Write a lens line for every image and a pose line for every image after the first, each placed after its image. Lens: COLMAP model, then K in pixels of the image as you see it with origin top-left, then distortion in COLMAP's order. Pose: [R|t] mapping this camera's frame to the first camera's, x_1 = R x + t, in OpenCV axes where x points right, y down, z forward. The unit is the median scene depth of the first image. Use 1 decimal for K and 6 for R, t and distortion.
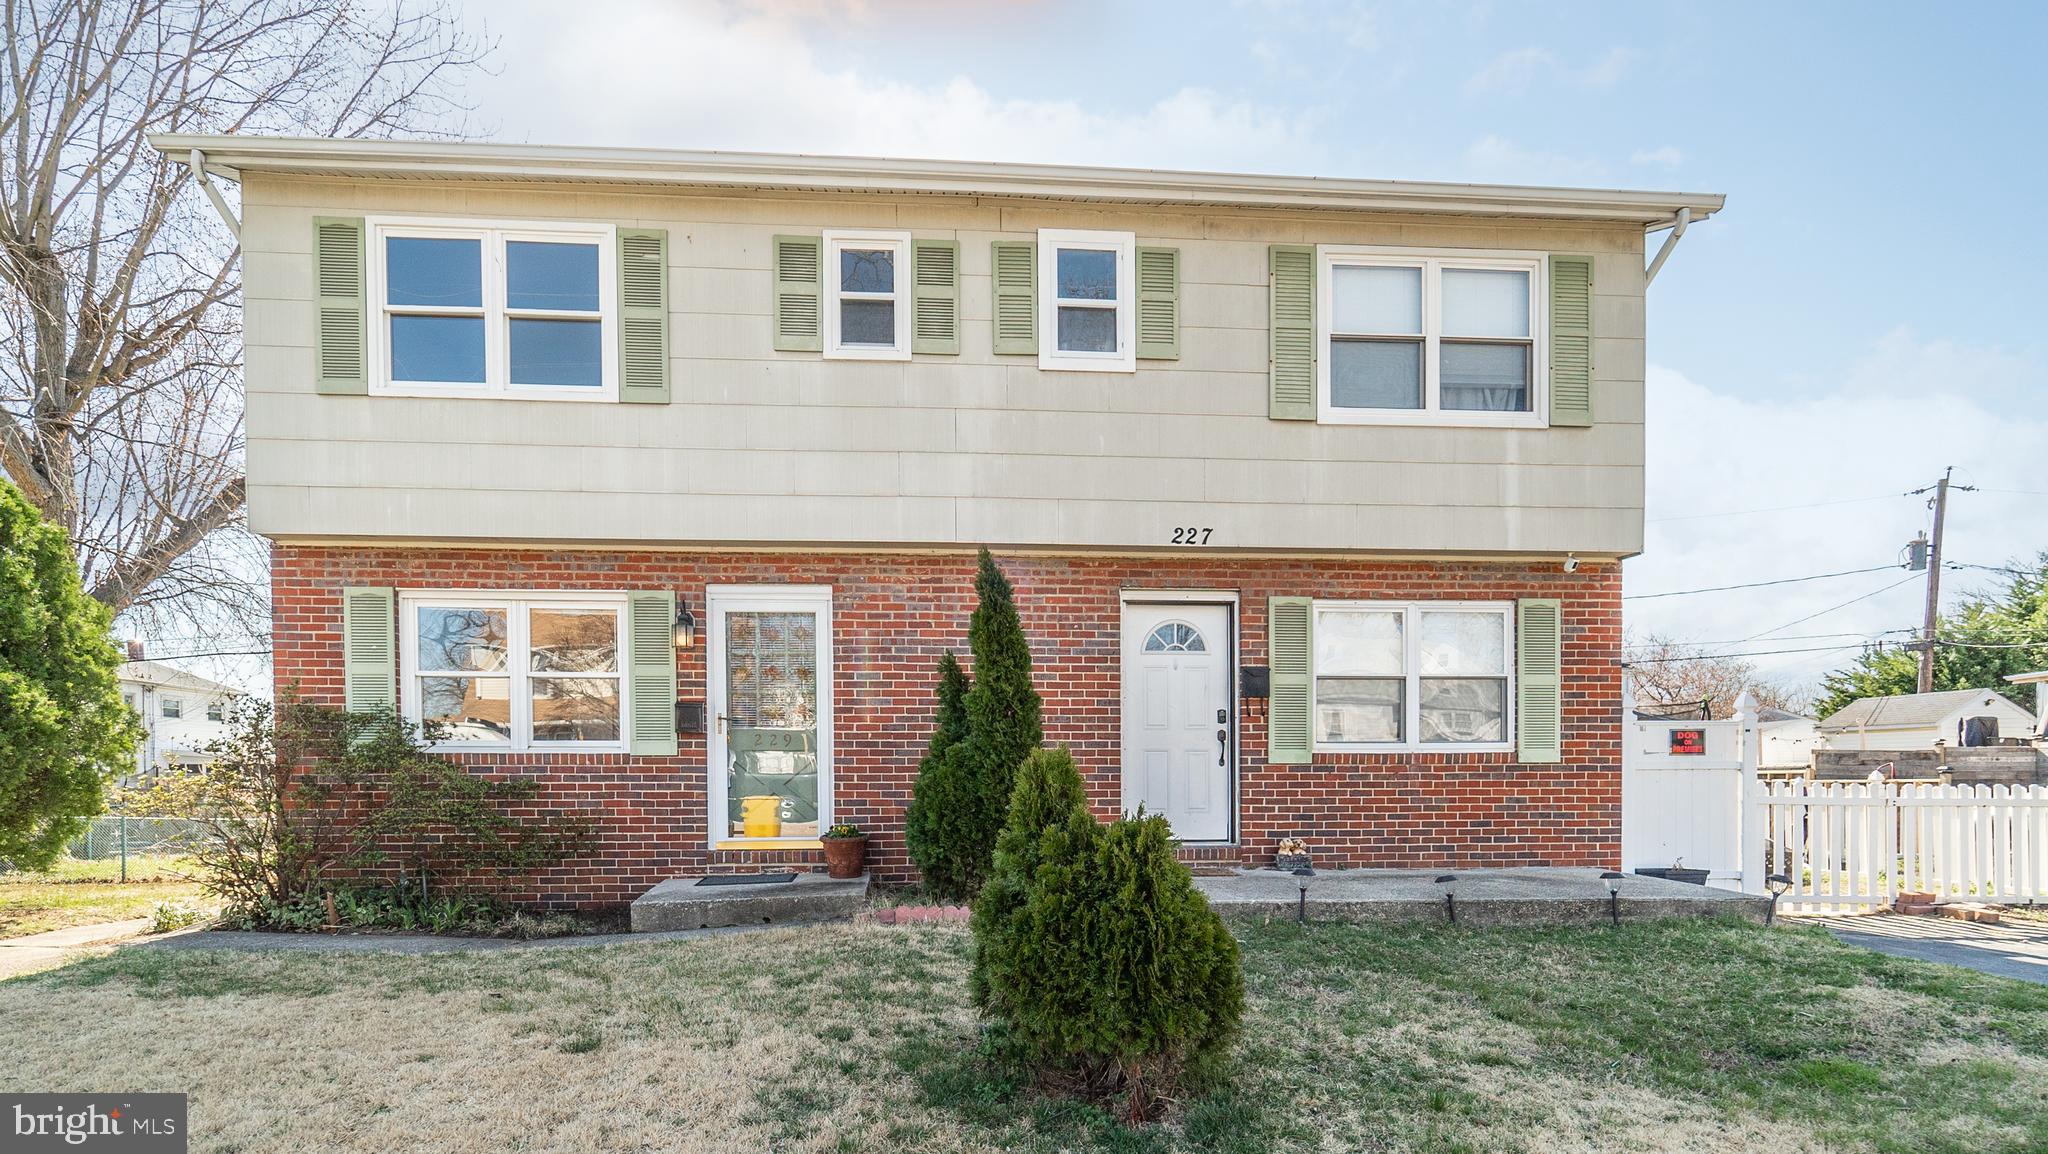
lens RADIAL K [[834.0, 0, 1024.1], [0, 834.0, 694.3], [0, 0, 1]] dist [0.000553, 0.000064]
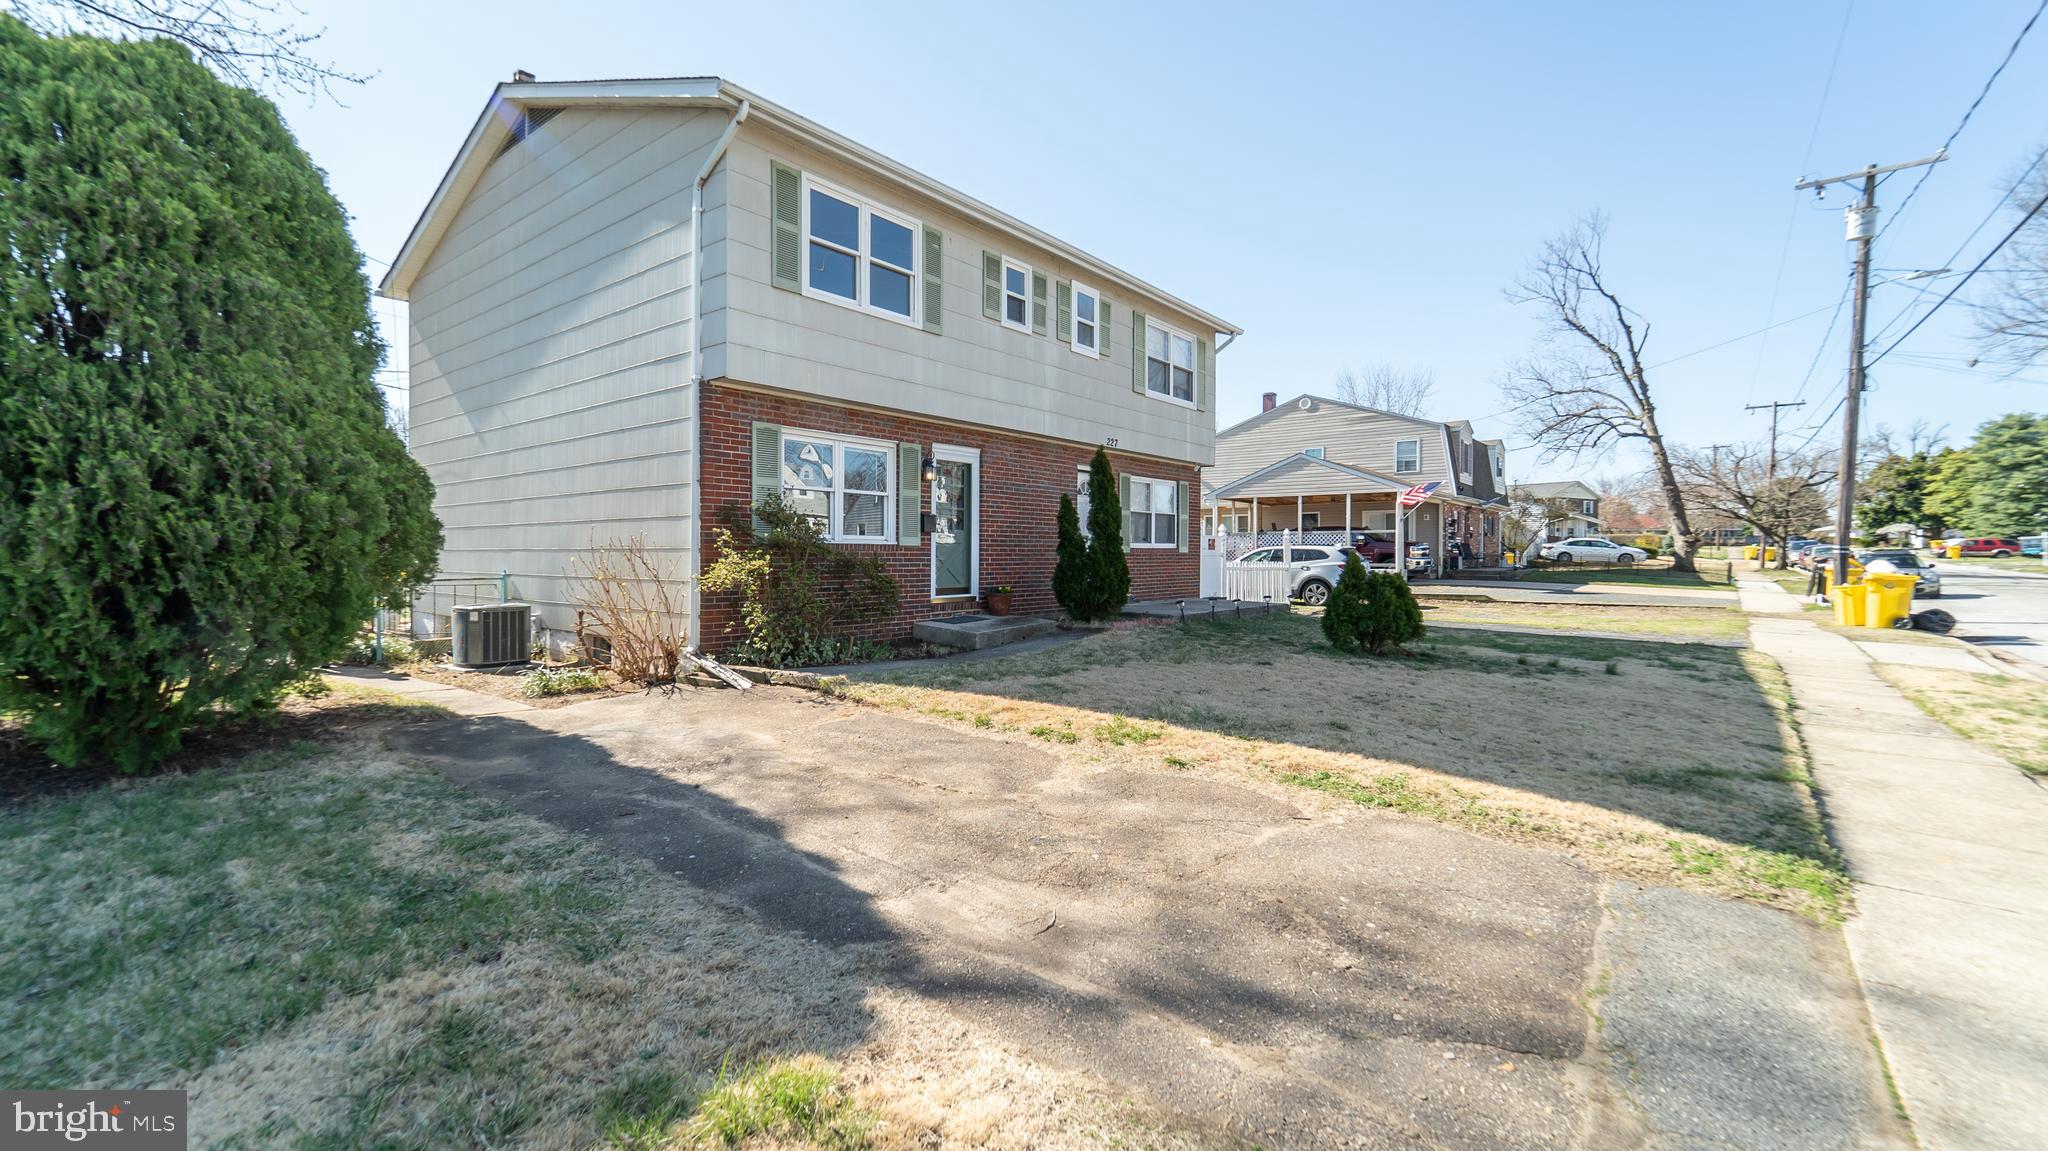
lens RADIAL K [[845.0, 0, 1012.9], [0, 845.0, 582.5], [0, 0, 1]] dist [0.000075, -0.000057]
pose [[0.682049, -0.026578, 0.730824, -1.551945], [0.010568, 0.999593, 0.026491, 0.106408], [-0.731230, -0.010345, 0.682052, -0.273214]]
